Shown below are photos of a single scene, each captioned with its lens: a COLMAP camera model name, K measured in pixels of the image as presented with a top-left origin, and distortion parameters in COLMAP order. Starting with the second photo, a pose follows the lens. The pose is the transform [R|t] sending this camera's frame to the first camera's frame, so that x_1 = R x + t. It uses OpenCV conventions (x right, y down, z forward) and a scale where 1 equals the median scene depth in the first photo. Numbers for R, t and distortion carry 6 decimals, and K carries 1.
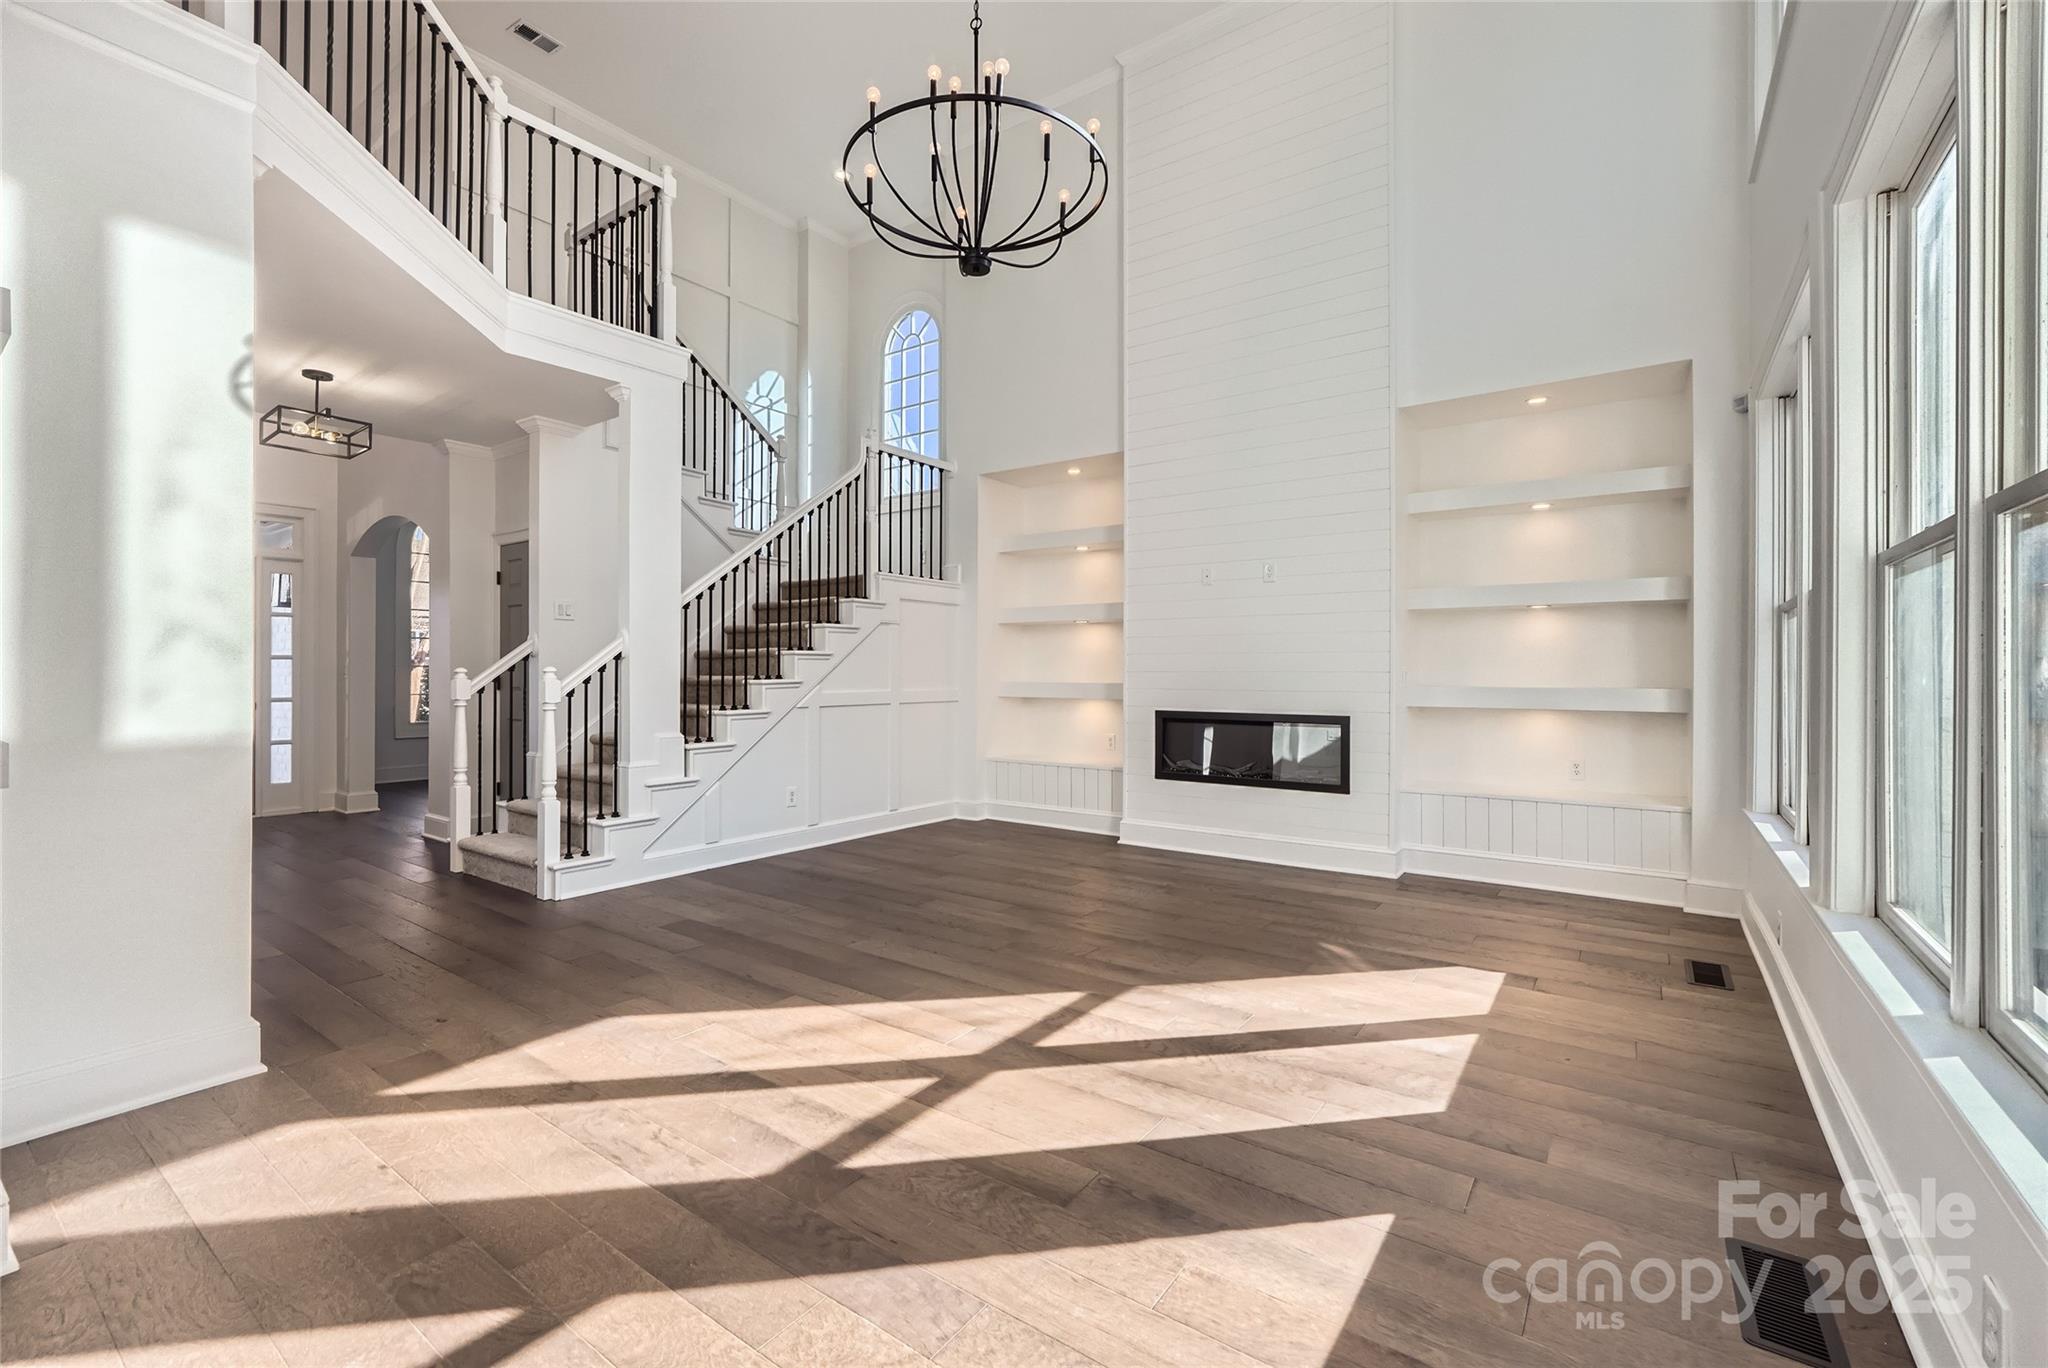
lens RADIAL K [[870.6, 0, 1024.6], [0, 870.6, 674.3], [0, 0, 1]] dist [-0.000176, 0.000128]
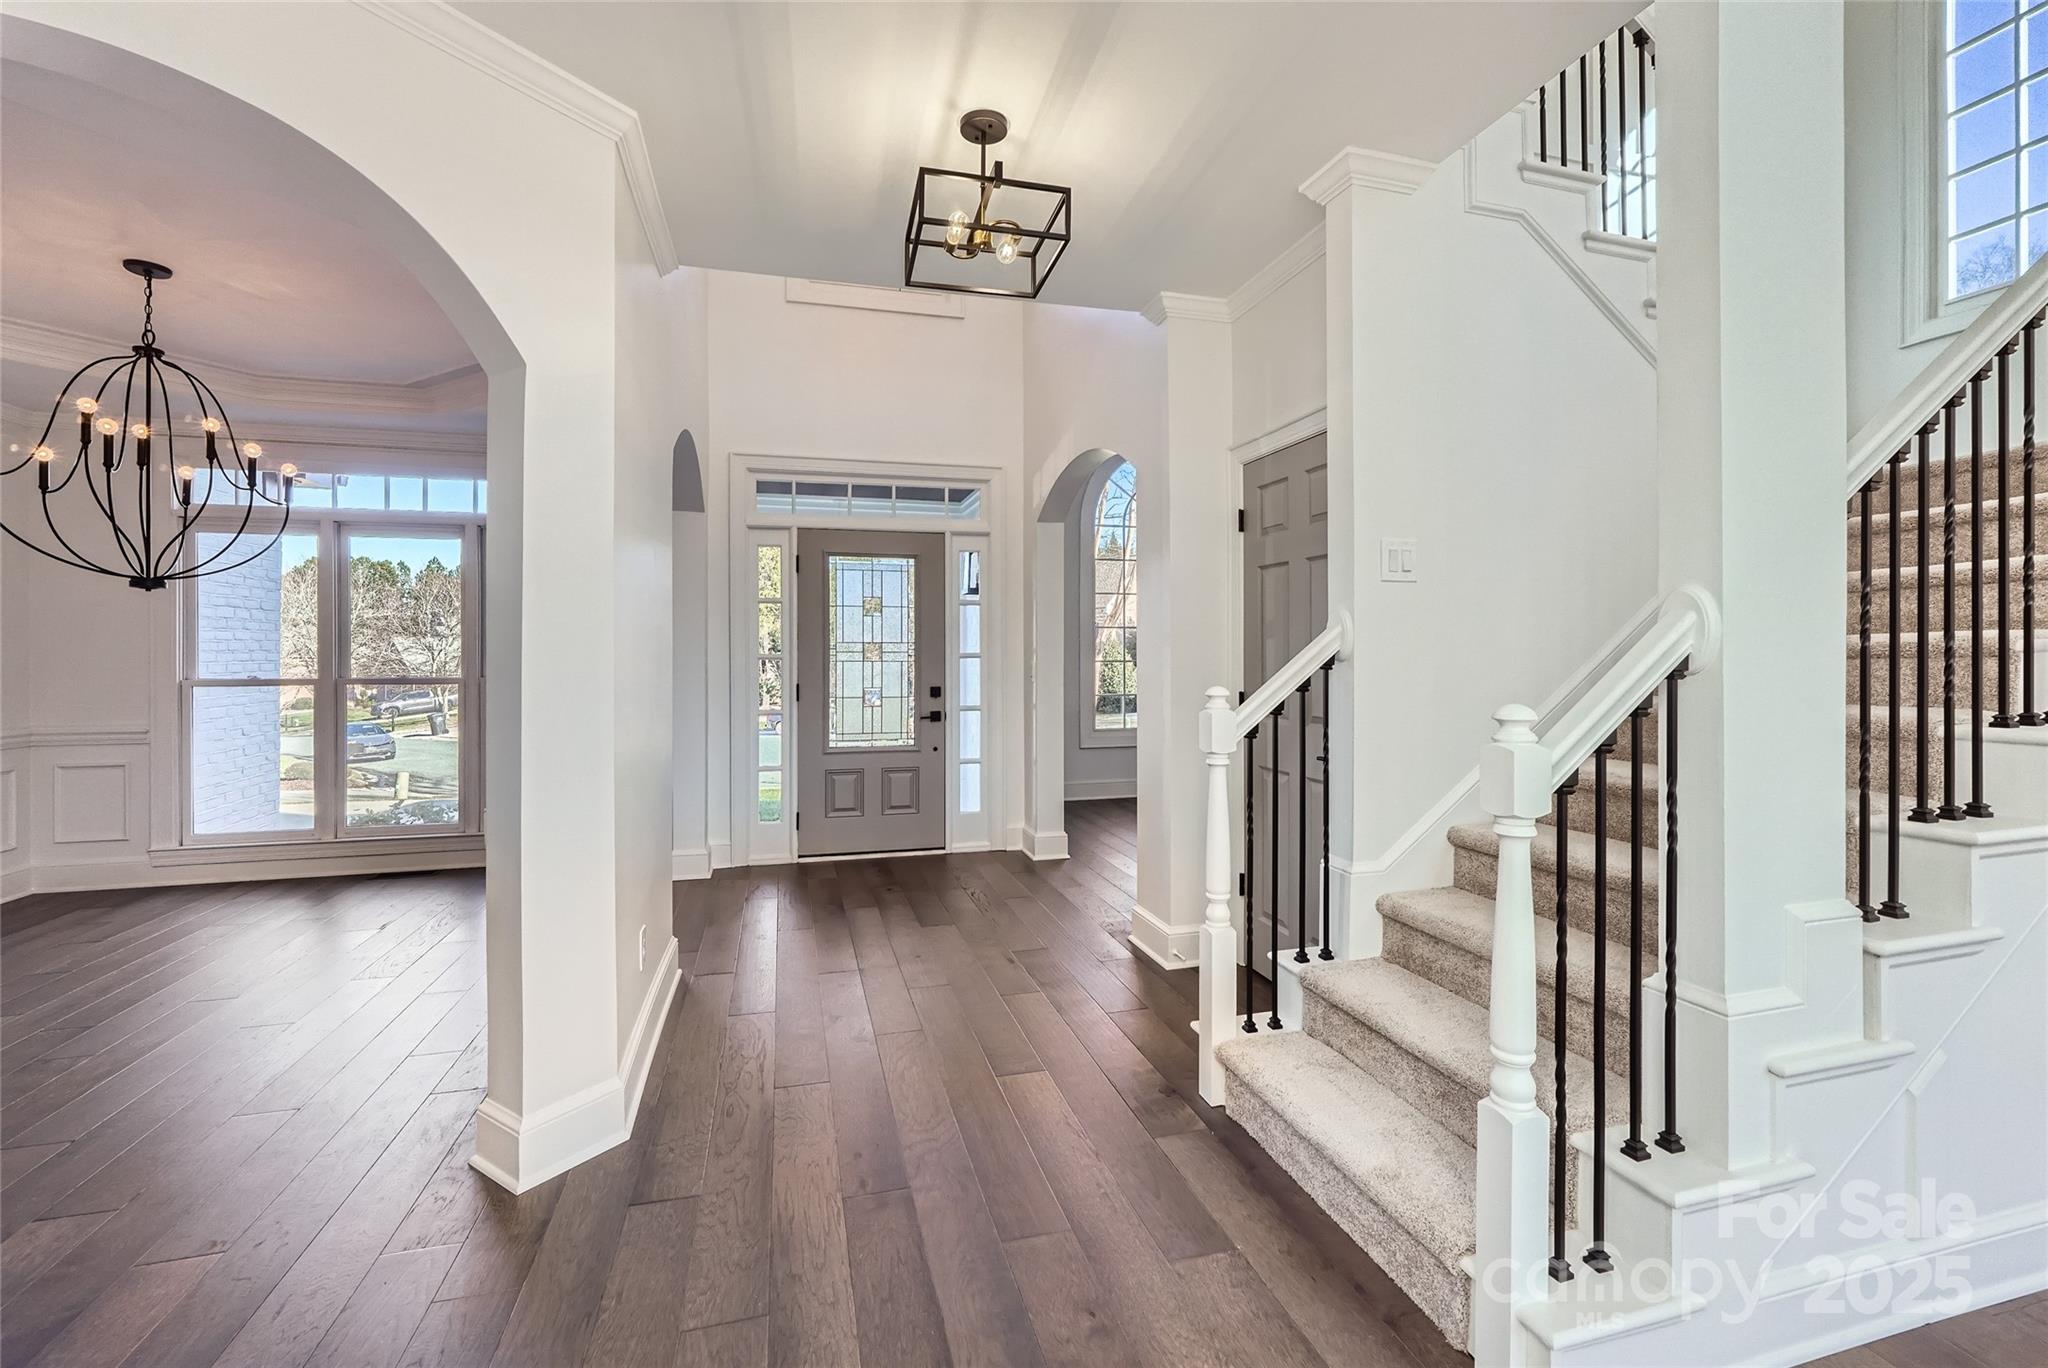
lens RADIAL K [[870.6, 0, 1025.8], [0, 870.6, 664.6], [0, 0, 1]] dist [-0.000176, 0.000128]
pose [[0.783768, 0.001430, -0.621052, -0.377007], [0.006072, 0.999932, 0.009964, -0.023304], [0.621024, -0.011580, 0.783706, 0.483150]]
